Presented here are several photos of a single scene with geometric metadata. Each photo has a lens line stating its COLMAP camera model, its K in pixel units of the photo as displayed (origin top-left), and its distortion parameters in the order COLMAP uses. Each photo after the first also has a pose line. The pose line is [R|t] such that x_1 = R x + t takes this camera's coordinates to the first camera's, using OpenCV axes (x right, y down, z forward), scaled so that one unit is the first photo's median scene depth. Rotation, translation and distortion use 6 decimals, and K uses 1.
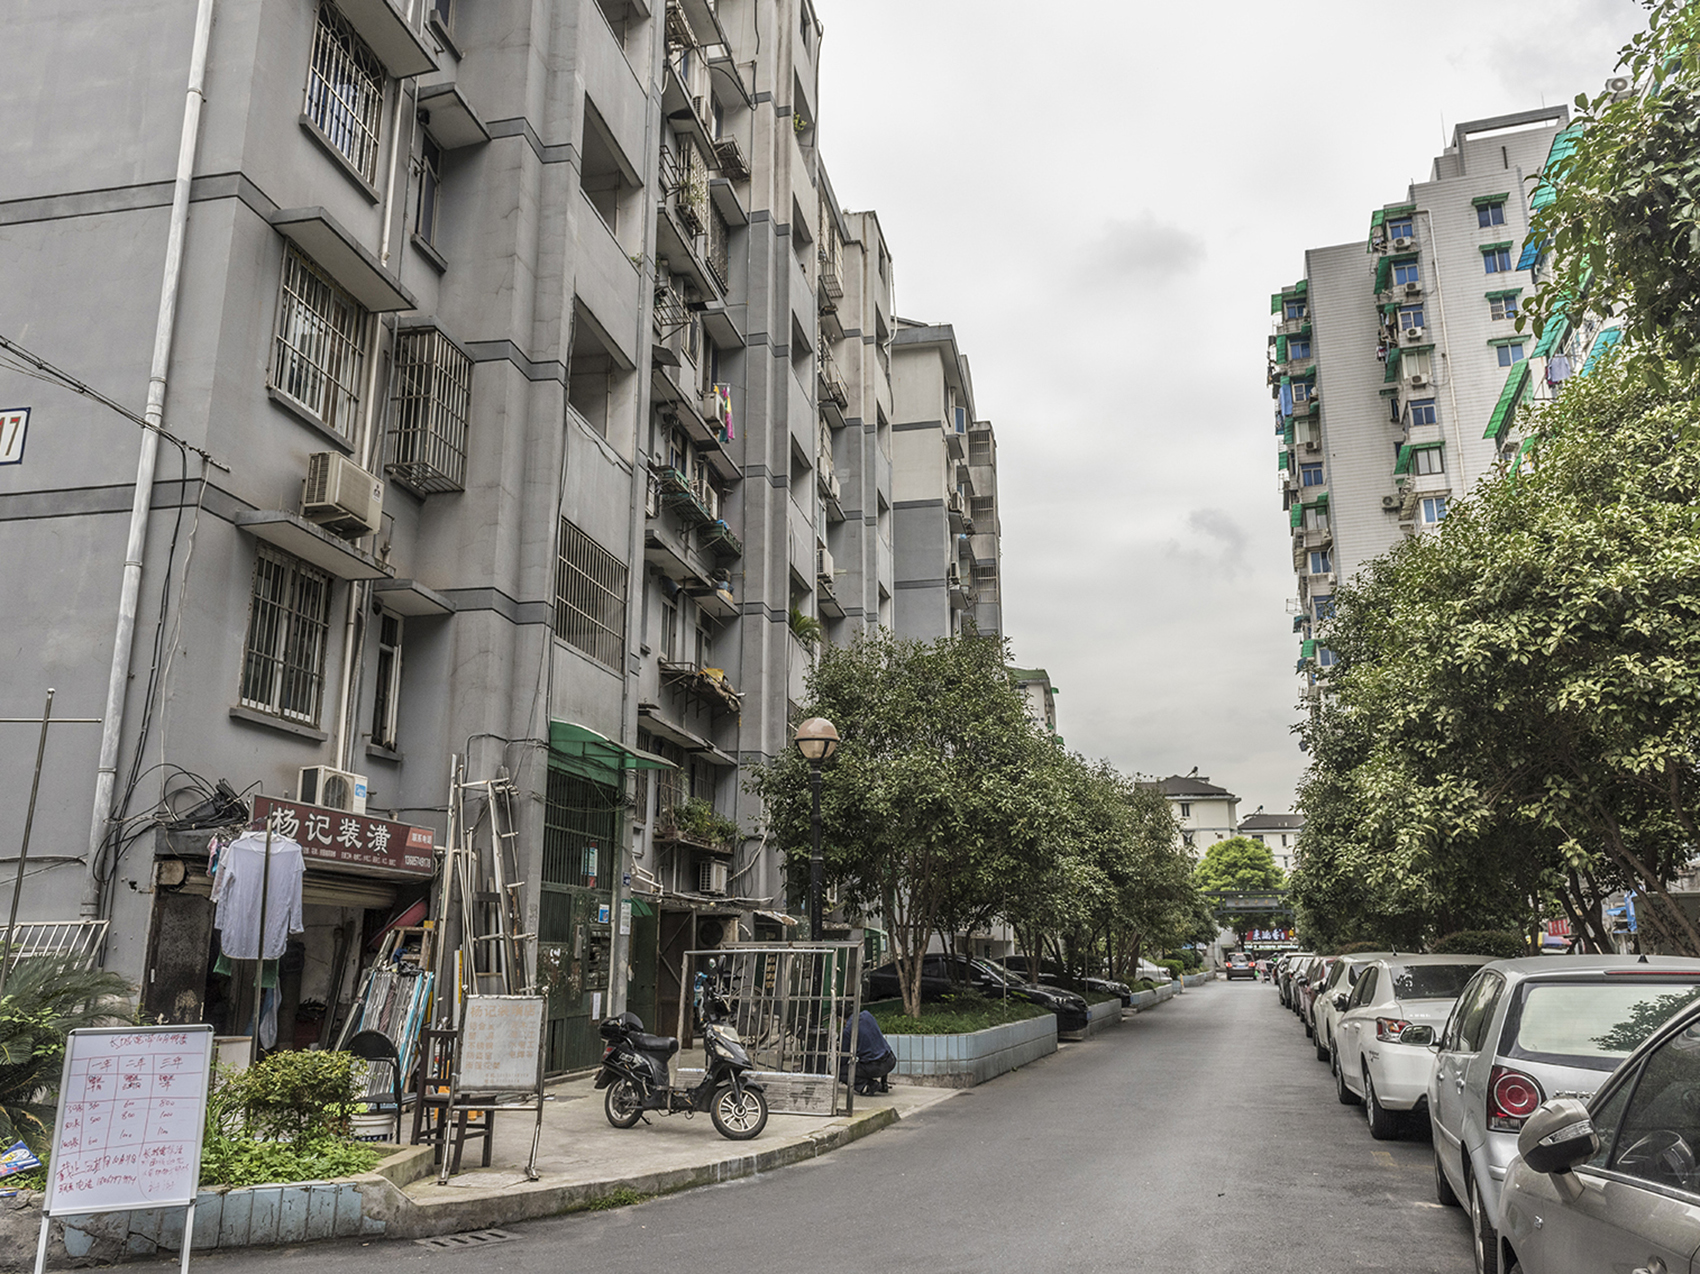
lens RADIAL K [[1279.5, 0, 844.4], [0, 1279.5, 638.7], [0, 0, 1]] dist [0.007257, -0.006750]
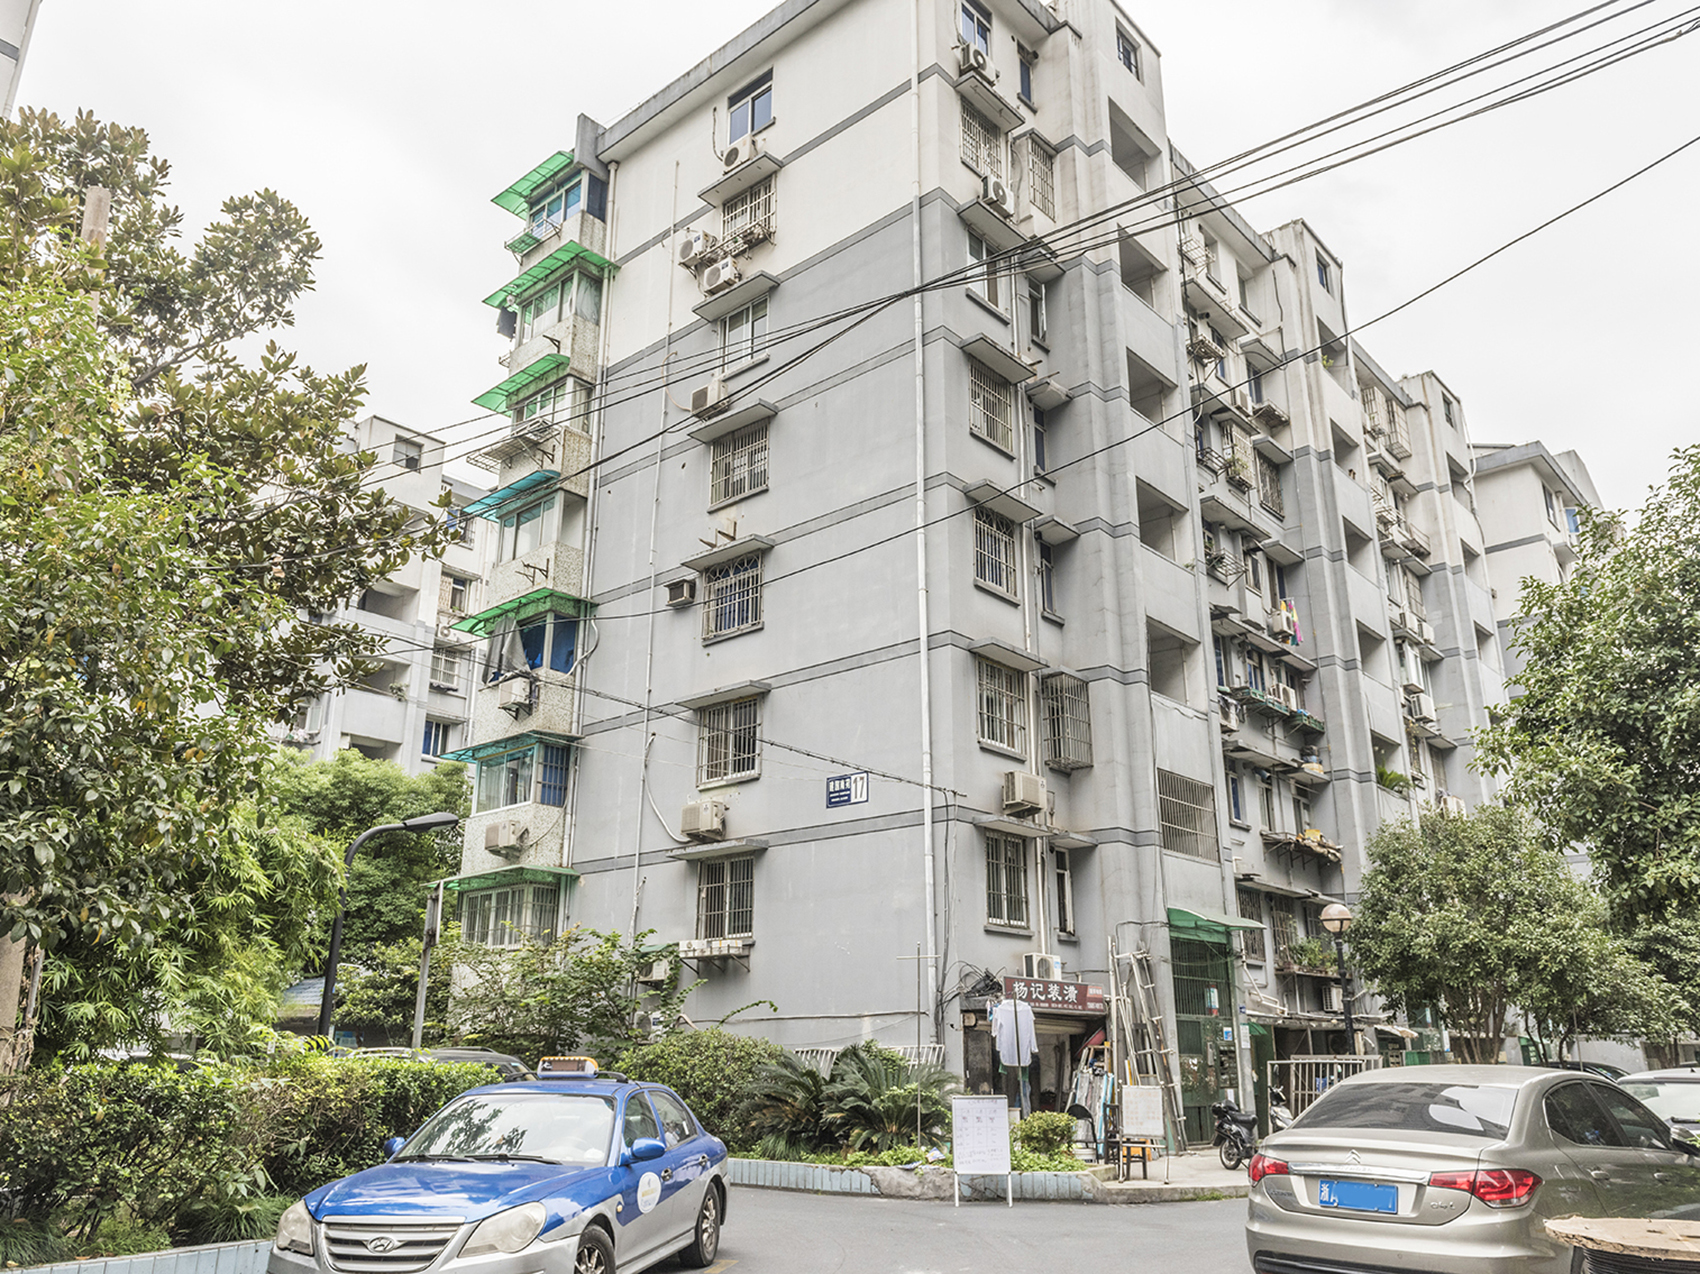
lens RADIAL K [[1279.5, 0, 853.0], [0, 1279.5, 633.8], [0, 0, 1]] dist [0.007257, -0.006750]
pose [[0.865513, -0.156344, -0.475862, 0.242314], [0.118851, 0.987009, -0.108111, -0.148607], [0.486582, 0.037015, 0.872850, -0.577942]]
